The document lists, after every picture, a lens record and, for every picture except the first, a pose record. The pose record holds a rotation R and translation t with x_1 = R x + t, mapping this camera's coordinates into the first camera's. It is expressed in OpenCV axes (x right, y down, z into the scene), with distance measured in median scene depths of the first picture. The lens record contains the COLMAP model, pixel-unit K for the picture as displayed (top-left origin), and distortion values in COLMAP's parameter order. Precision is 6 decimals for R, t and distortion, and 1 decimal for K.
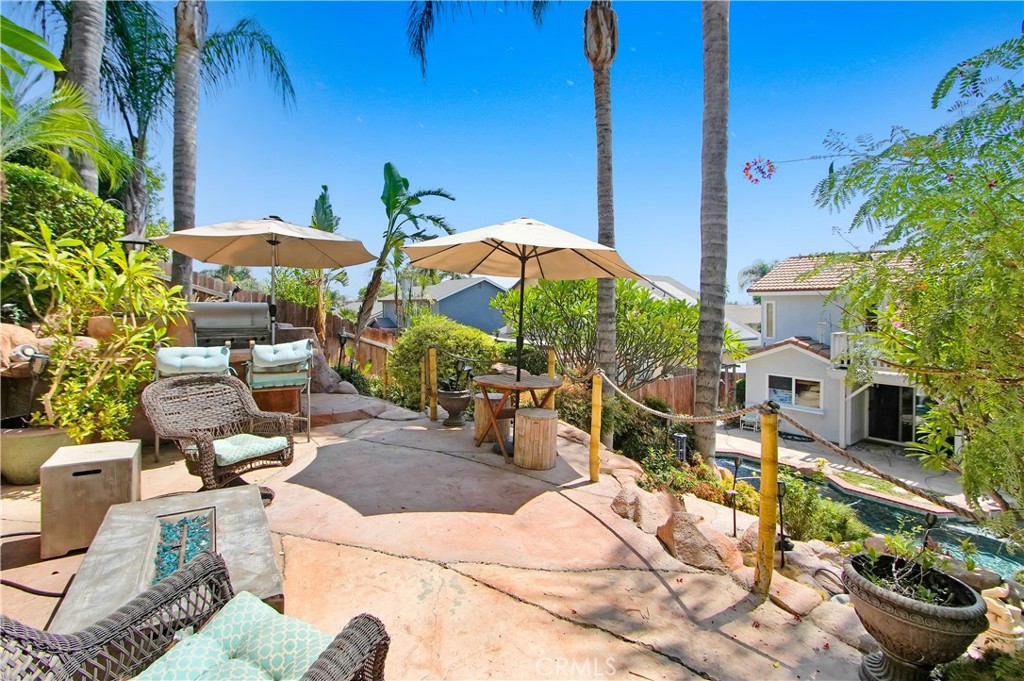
lens RADIAL K [[453.2, 0, 514.6], [0, 453.2, 337.8], [0, 0, 1]] dist [-0.026426, 0.000434]
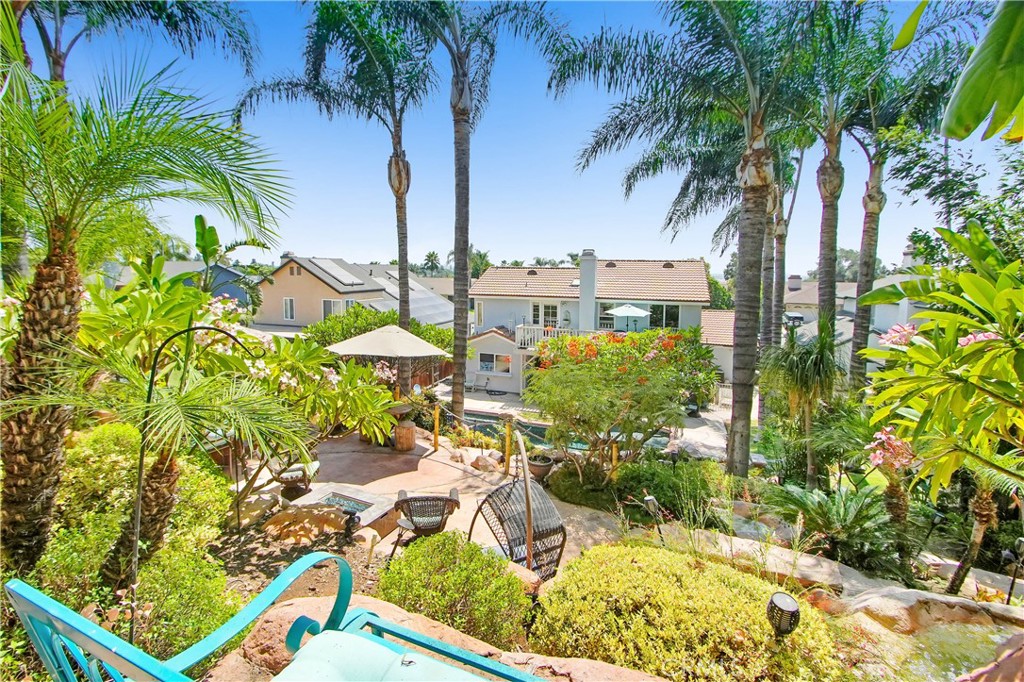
lens RADIAL K [[453.2, 0, 514.6], [0, 453.2, 338.3], [0, 0, 1]] dist [-0.026426, 0.000434]
pose [[0.812041, -0.064620, 0.580012, -0.442074], [0.004060, 0.994452, 0.105110, -0.269992], [-0.583586, -0.082999, 0.807798, -0.574140]]
